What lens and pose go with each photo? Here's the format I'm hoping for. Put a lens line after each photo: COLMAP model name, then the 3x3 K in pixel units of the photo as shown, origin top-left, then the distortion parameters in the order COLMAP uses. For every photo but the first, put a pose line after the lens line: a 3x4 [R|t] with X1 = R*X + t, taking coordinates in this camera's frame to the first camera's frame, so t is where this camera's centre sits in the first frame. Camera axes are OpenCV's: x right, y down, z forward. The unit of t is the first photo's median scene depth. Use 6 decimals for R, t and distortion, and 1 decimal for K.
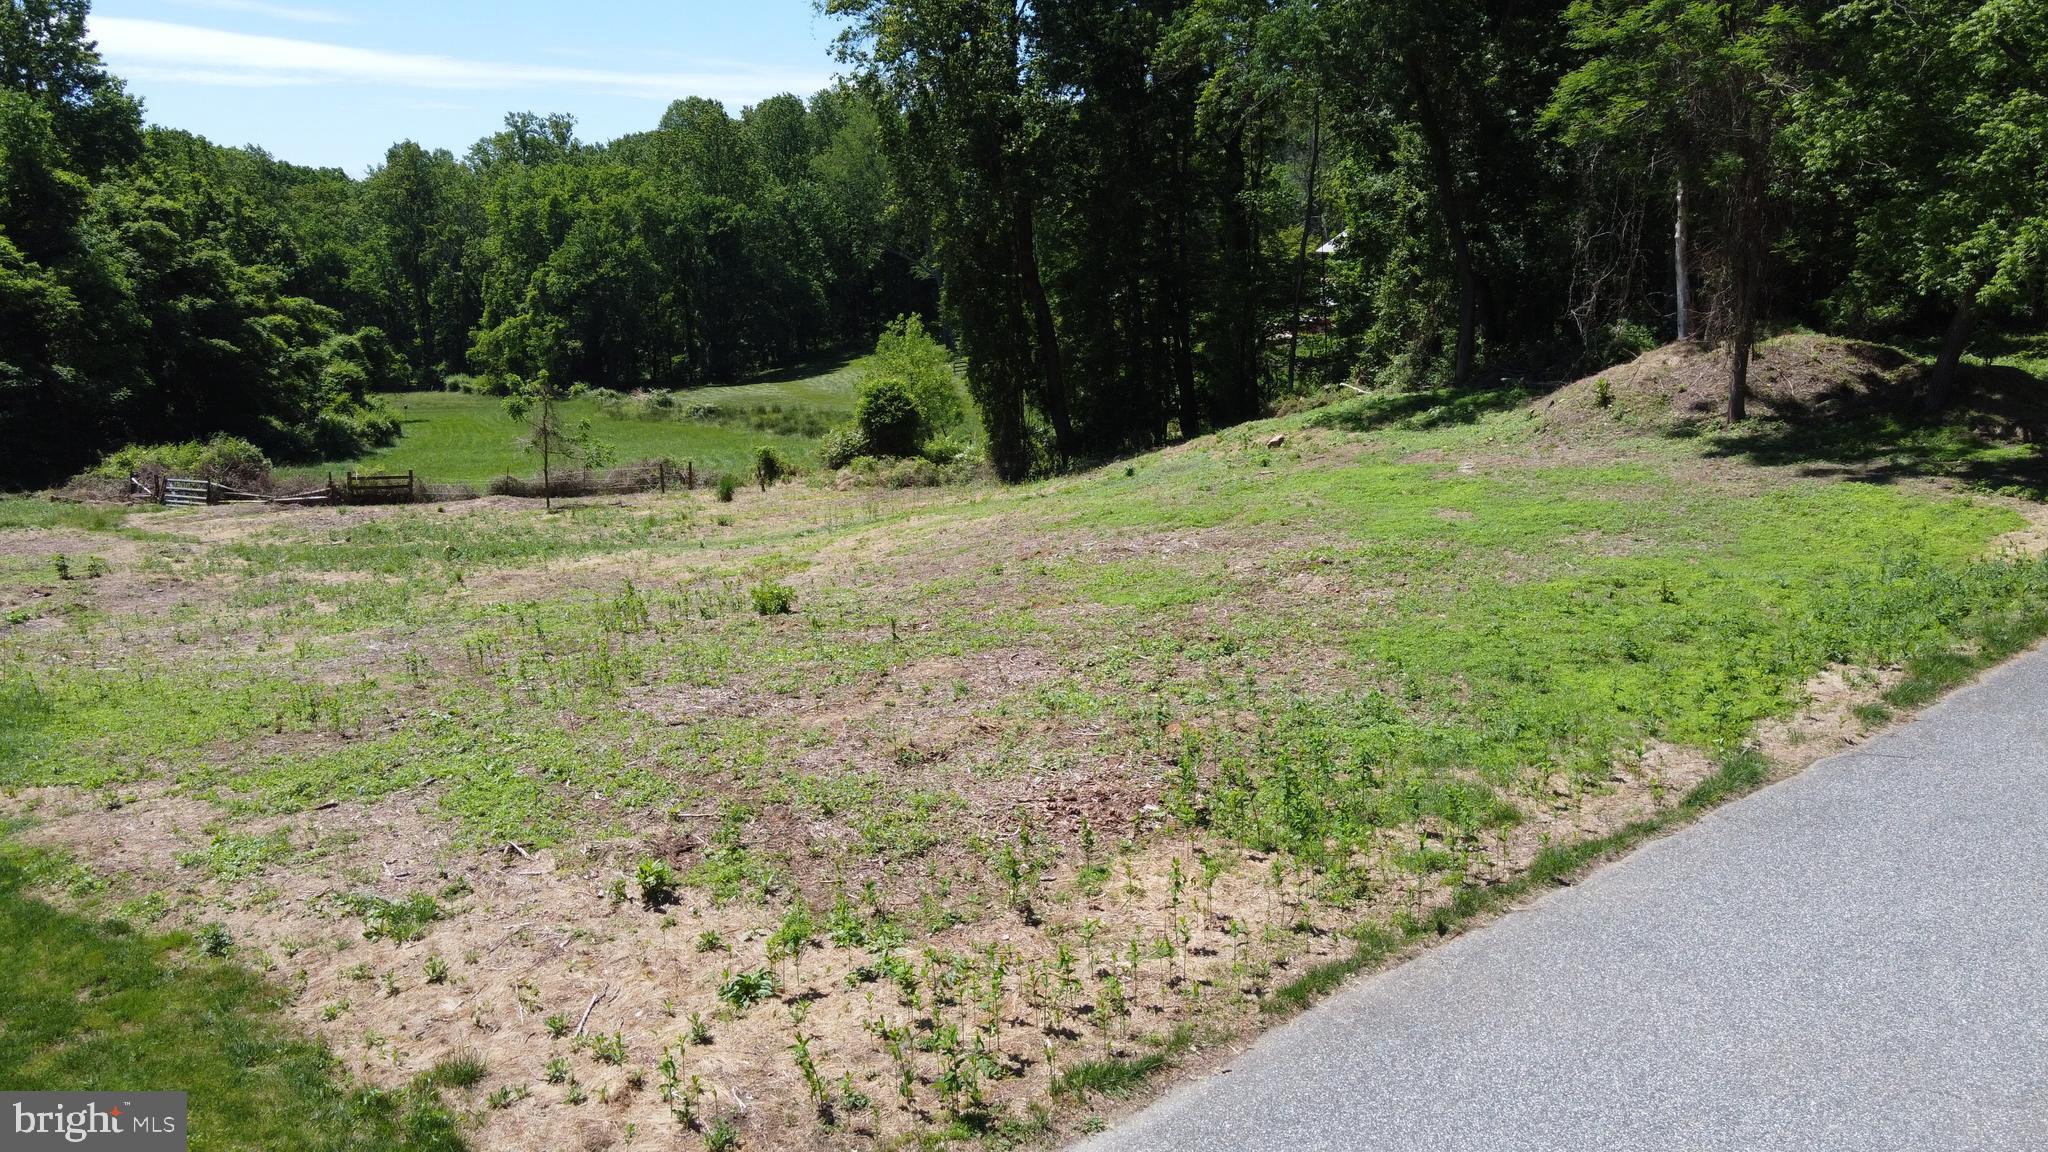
lens RADIAL K [[1482.0, 0, 1014.3], [0, 1482.0, 590.4], [0, 0, 1]] dist [0.005575, 0.001632]
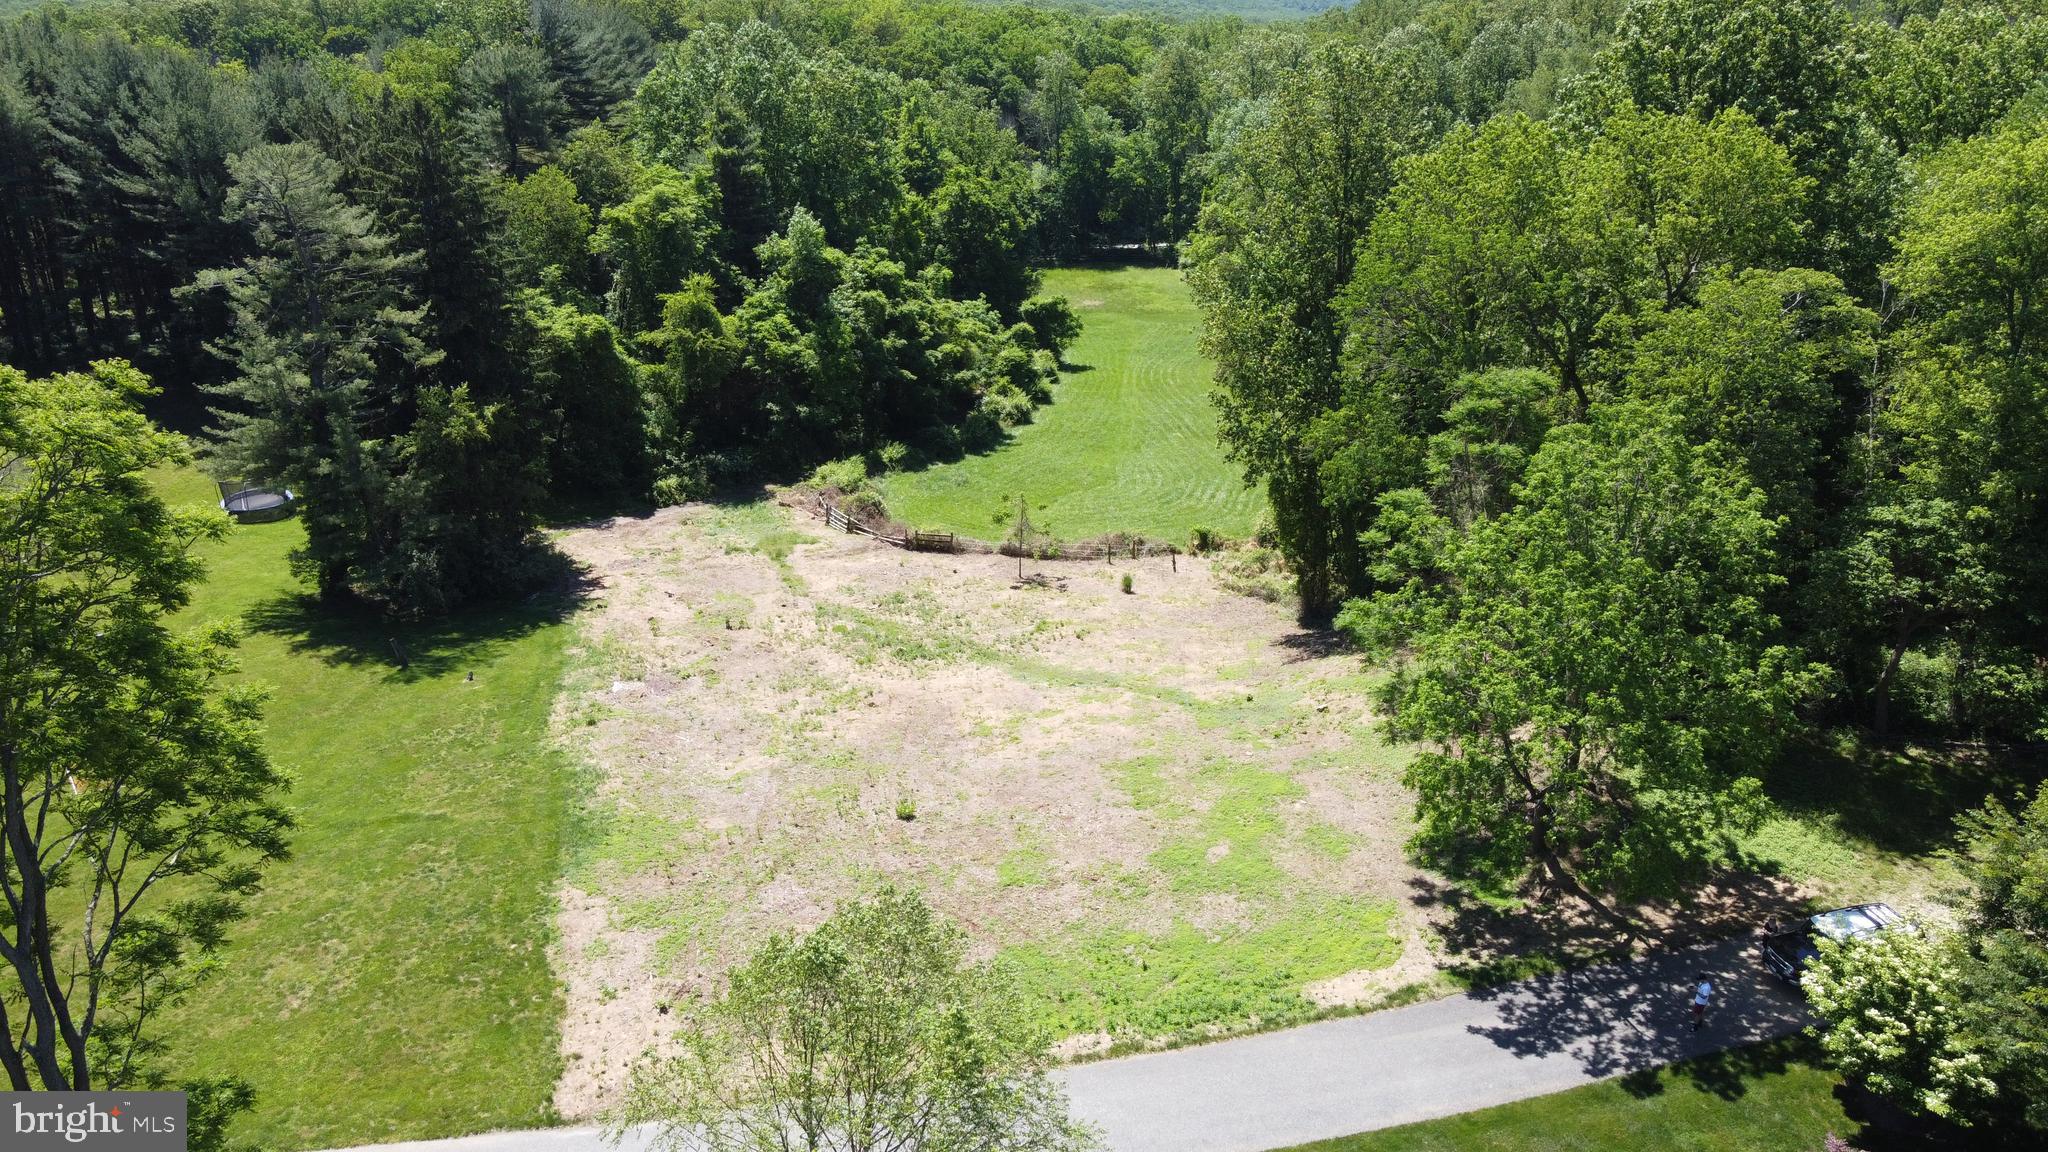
lens RADIAL K [[1482.0, 0, 1026.3], [0, 1482.0, 585.7], [0, 0, 1]] dist [0.005575, 0.001632]
pose [[0.854432, 0.188090, -0.484323, 0.334072], [-0.107125, 0.975919, 0.190017, -0.260610], [0.508400, -0.110473, 0.854005, -0.232692]]
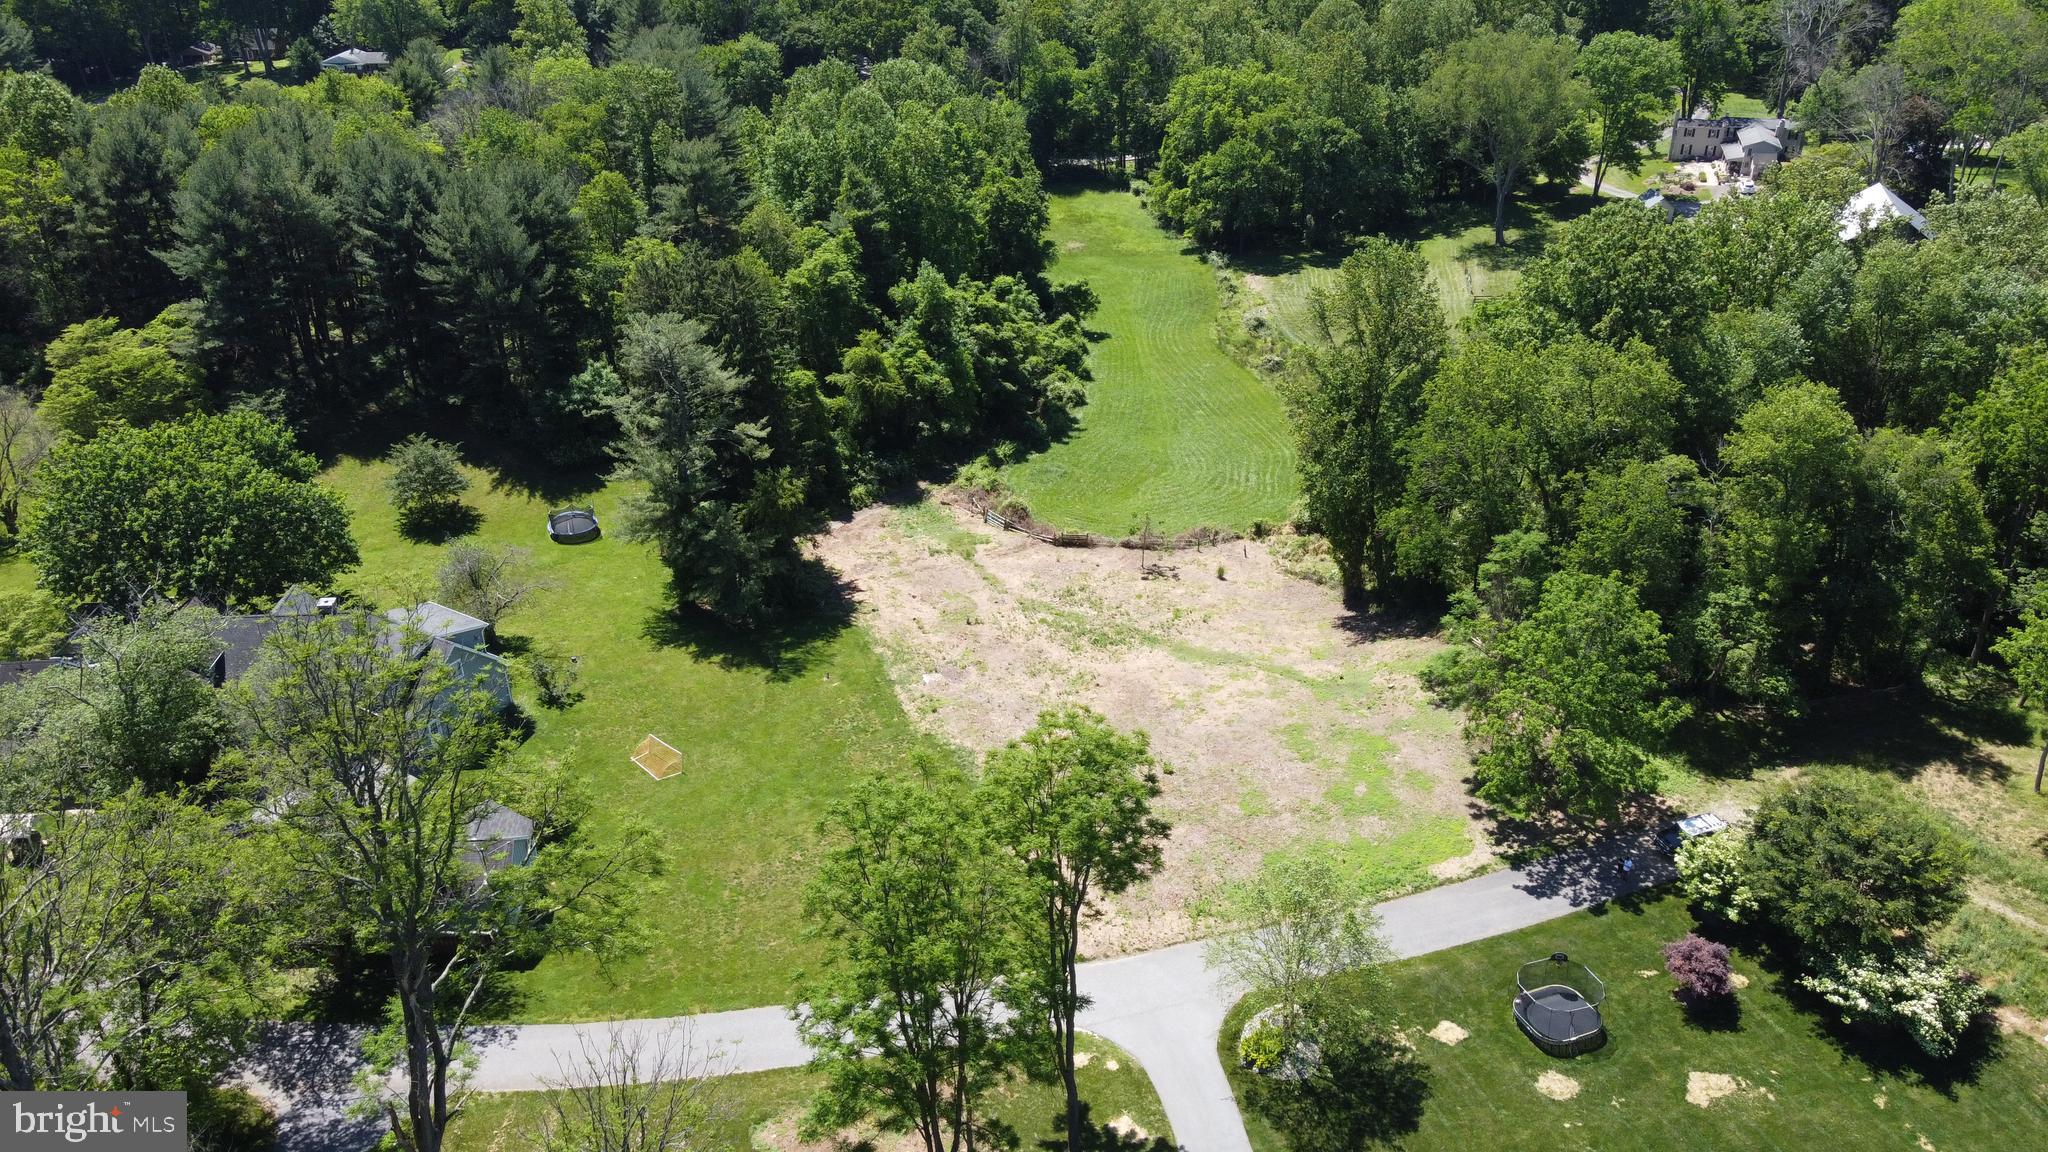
lens RADIAL K [[1482.0, 0, 1008.9], [0, 1482.0, 561.5], [0, 0, 1]] dist [0.005575, 0.001632]
pose [[0.898502, 0.209639, -0.385676, 0.275835], [-0.093060, 0.949591, 0.299360, -0.545727], [0.428992, -0.233084, 0.872718, -0.780523]]
